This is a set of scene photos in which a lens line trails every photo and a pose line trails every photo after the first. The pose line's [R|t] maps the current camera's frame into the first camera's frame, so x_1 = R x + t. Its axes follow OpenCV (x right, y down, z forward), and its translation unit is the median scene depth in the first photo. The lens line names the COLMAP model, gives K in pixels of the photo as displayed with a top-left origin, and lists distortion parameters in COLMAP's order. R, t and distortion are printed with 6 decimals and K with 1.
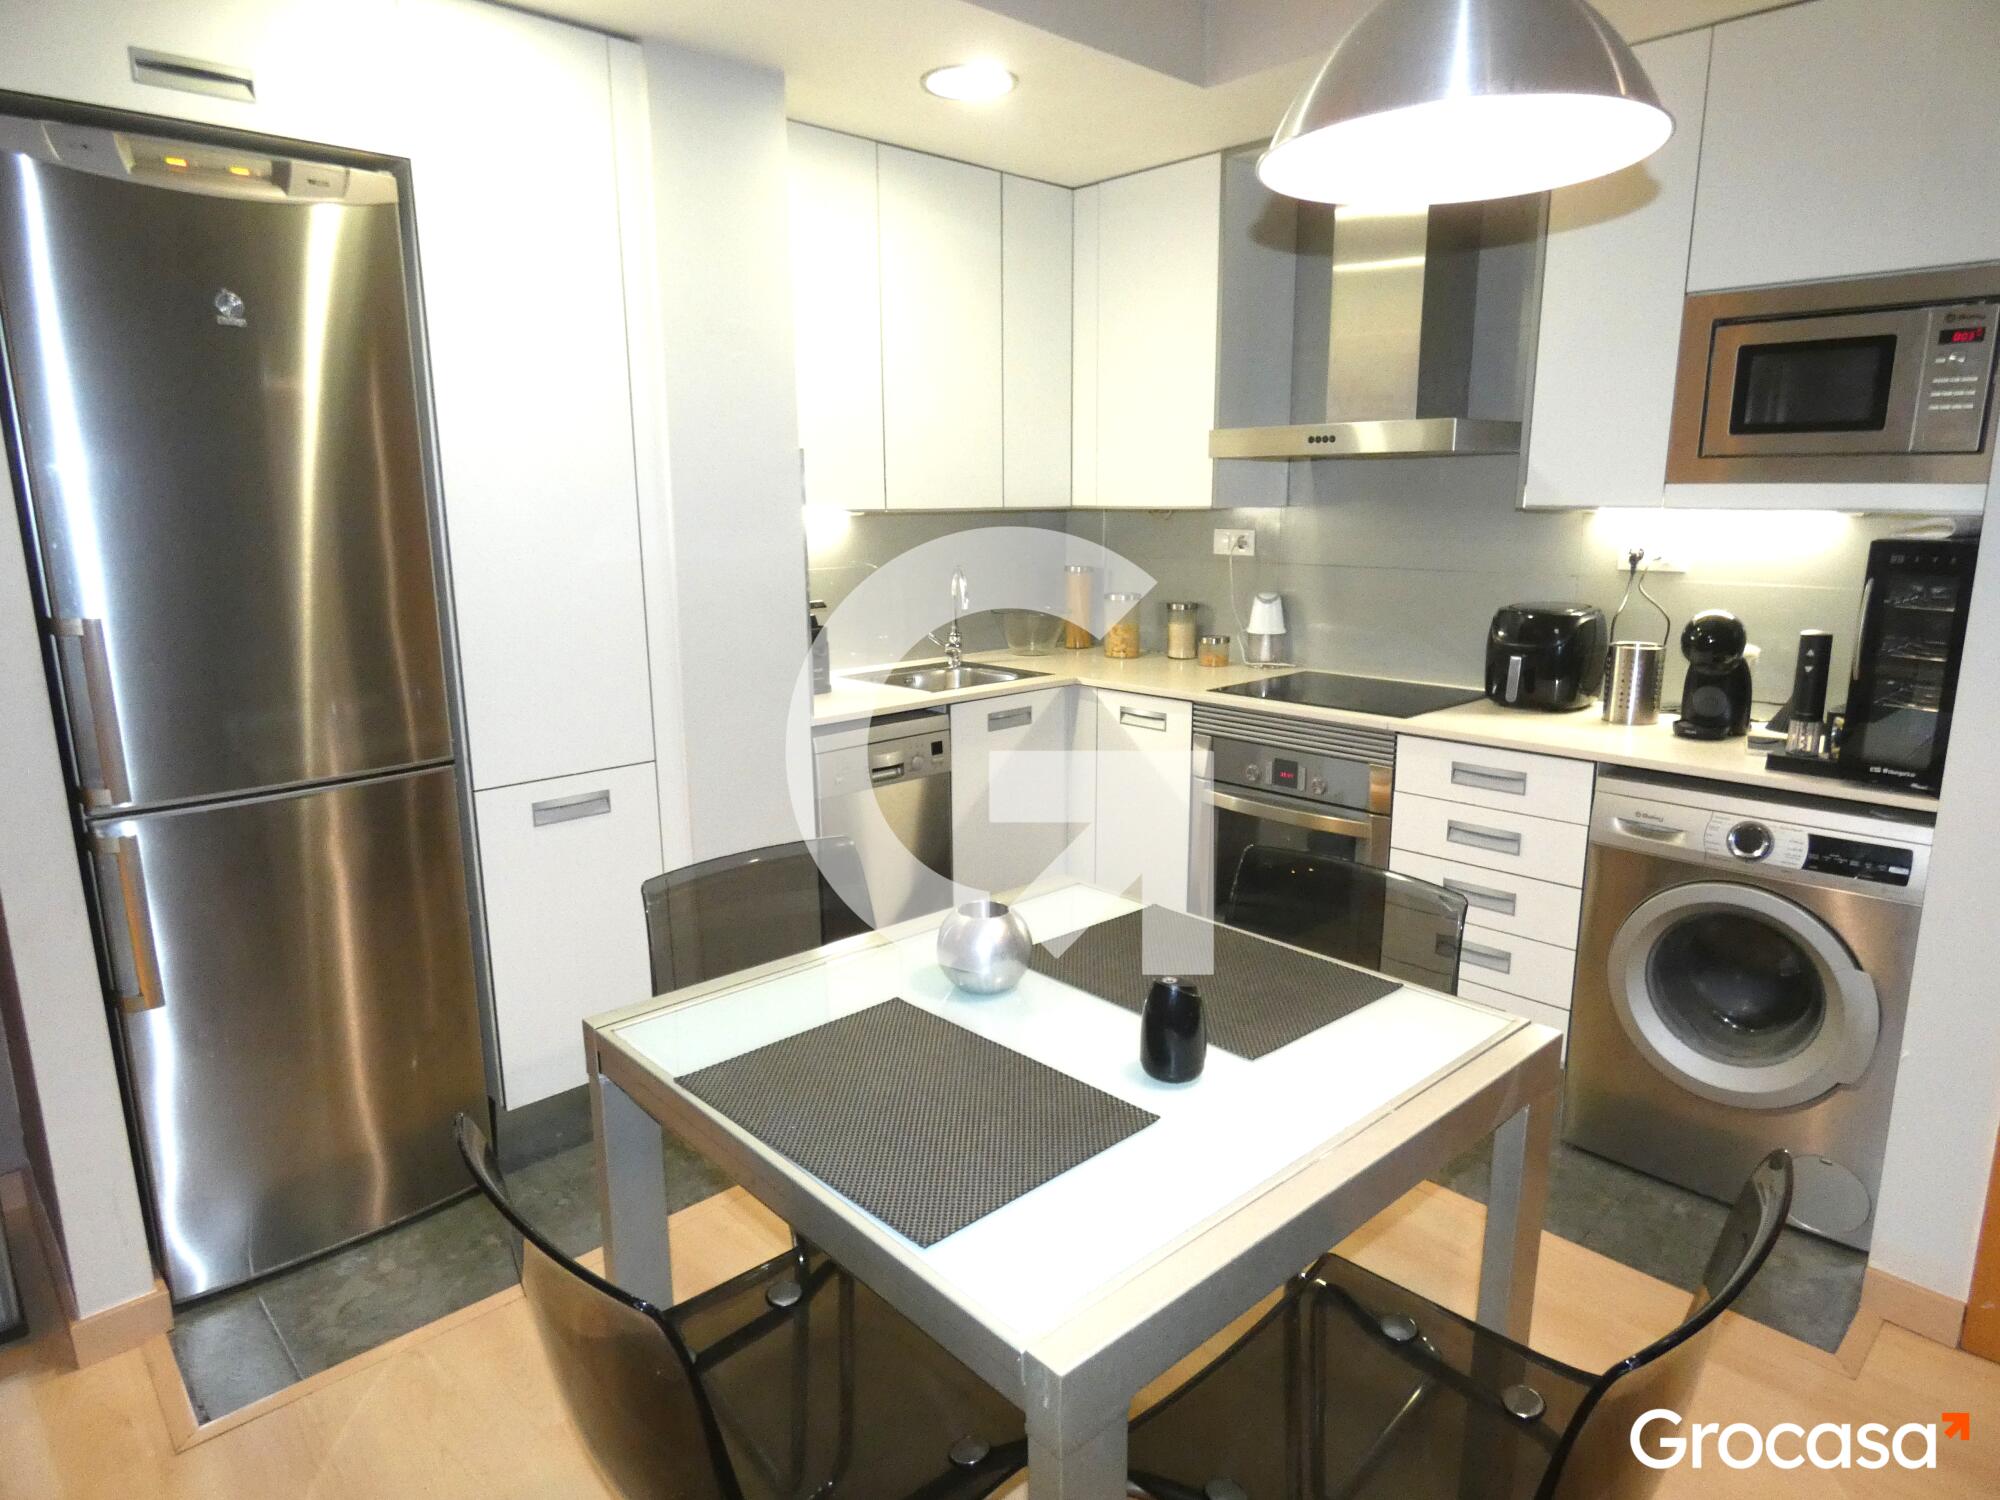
lens RADIAL K [[1207.1, 0, 1000.0], [0, 1207.1, 750.0], [0, 0, 1]] dist [-0.011938, 0.014992]
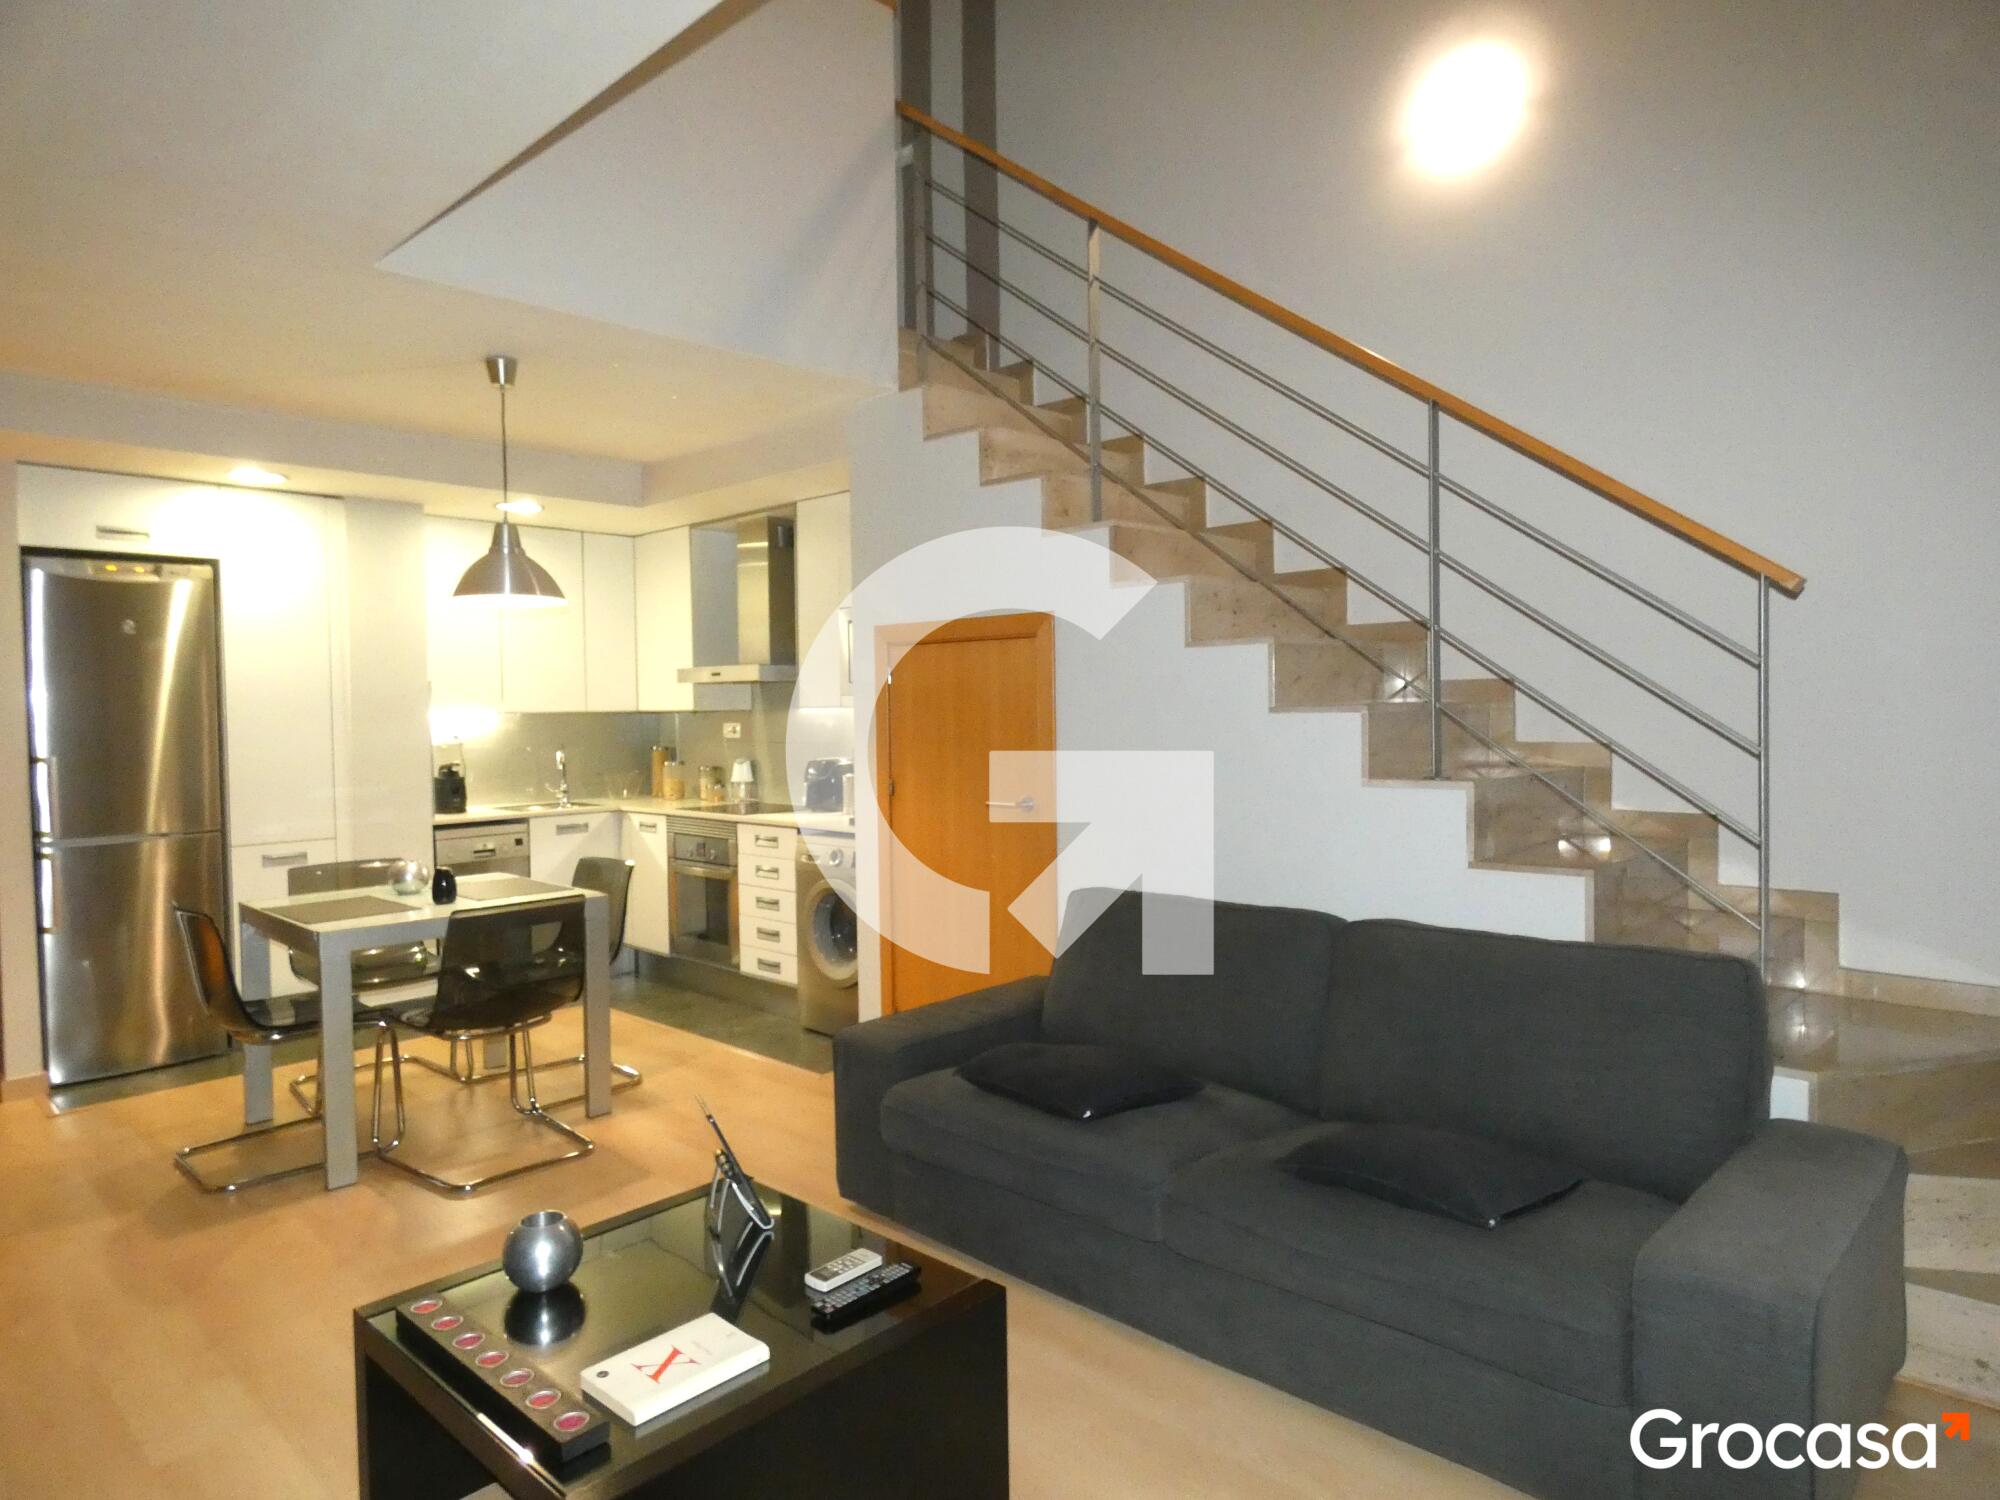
lens RADIAL K [[1210.4, 0, 1003.9], [0, 1210.4, 743.4], [0, 0, 1]] dist [0.005360, -0.002054]
pose [[0.997824, -0.009234, 0.065284, 0.658279], [0.020677, 0.984019, -0.176857, 0.223961], [-0.062607, 0.177822, 0.982069, -1.008153]]
